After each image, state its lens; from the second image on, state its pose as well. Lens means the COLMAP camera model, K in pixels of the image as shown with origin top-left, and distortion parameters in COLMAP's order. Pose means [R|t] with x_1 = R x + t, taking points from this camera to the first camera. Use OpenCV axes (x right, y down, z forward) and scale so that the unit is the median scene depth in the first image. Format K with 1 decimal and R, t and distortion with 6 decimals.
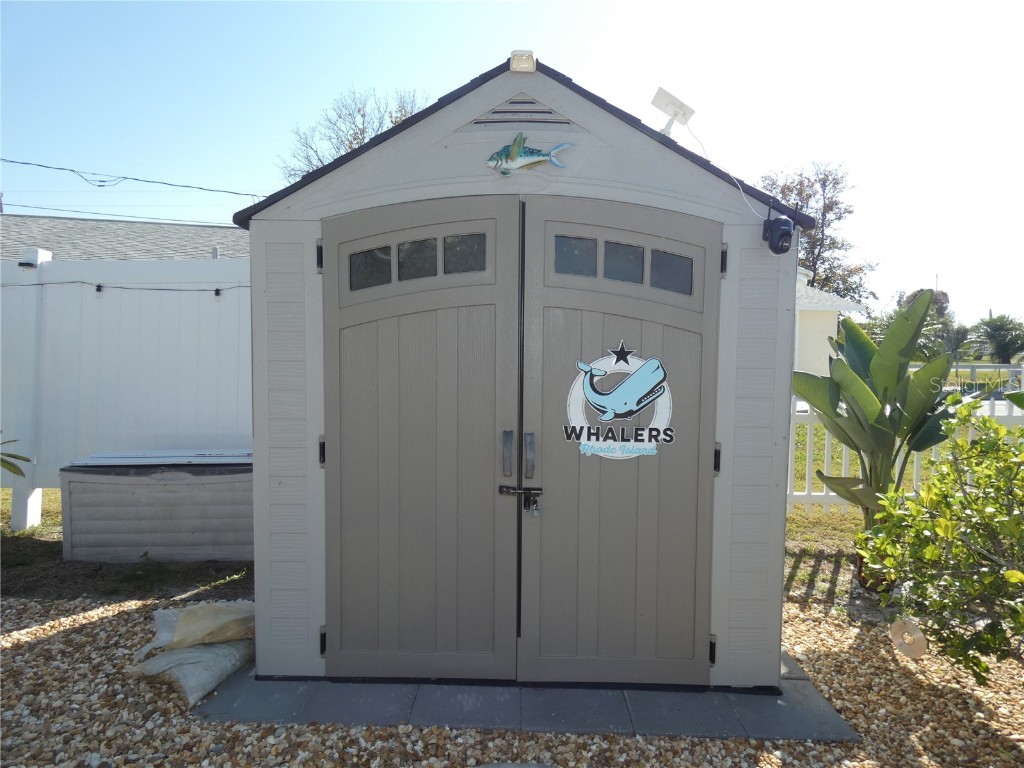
lens RADIAL K [[613.8, 0, 512.0], [0, 613.8, 384.0], [0, 0, 1]] dist [-0.000045, -0.002322]
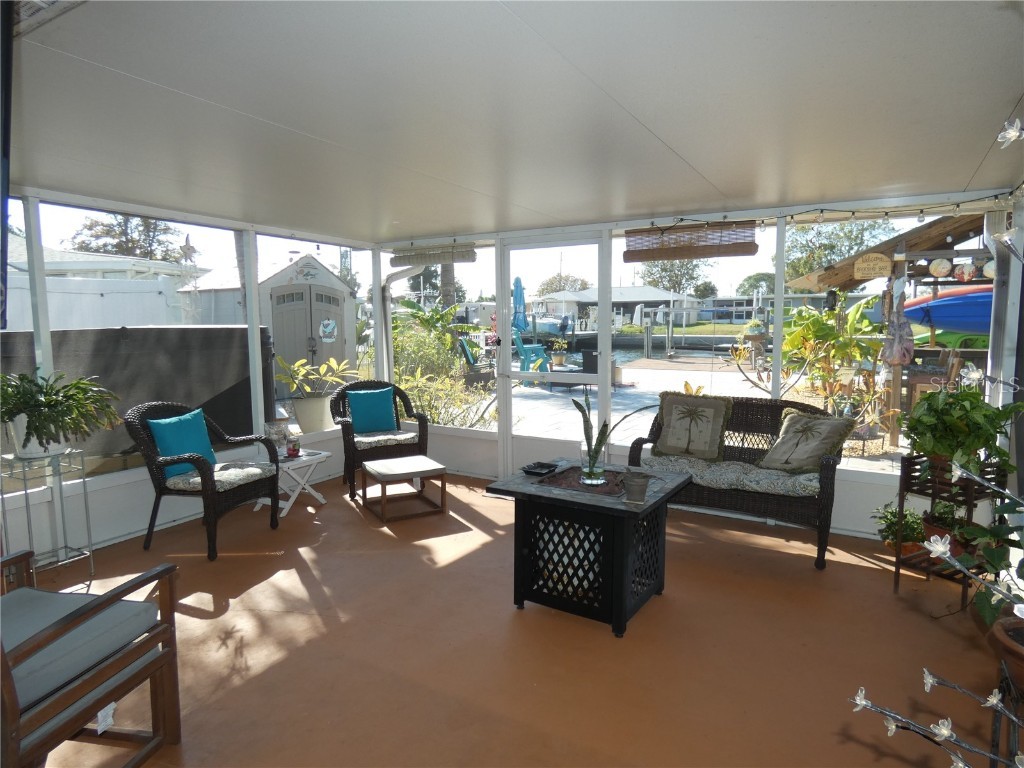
lens RADIAL K [[613.8, 0, 512.0], [0, 613.8, 384.0], [0, 0, 1]] dist [-0.000045, -0.002322]
pose [[0.498396, -0.102959, 0.860814, -0.170472], [0.064171, 0.994580, 0.081805, 0.007835], [-0.864571, 0.014468, 0.502302, -0.135087]]
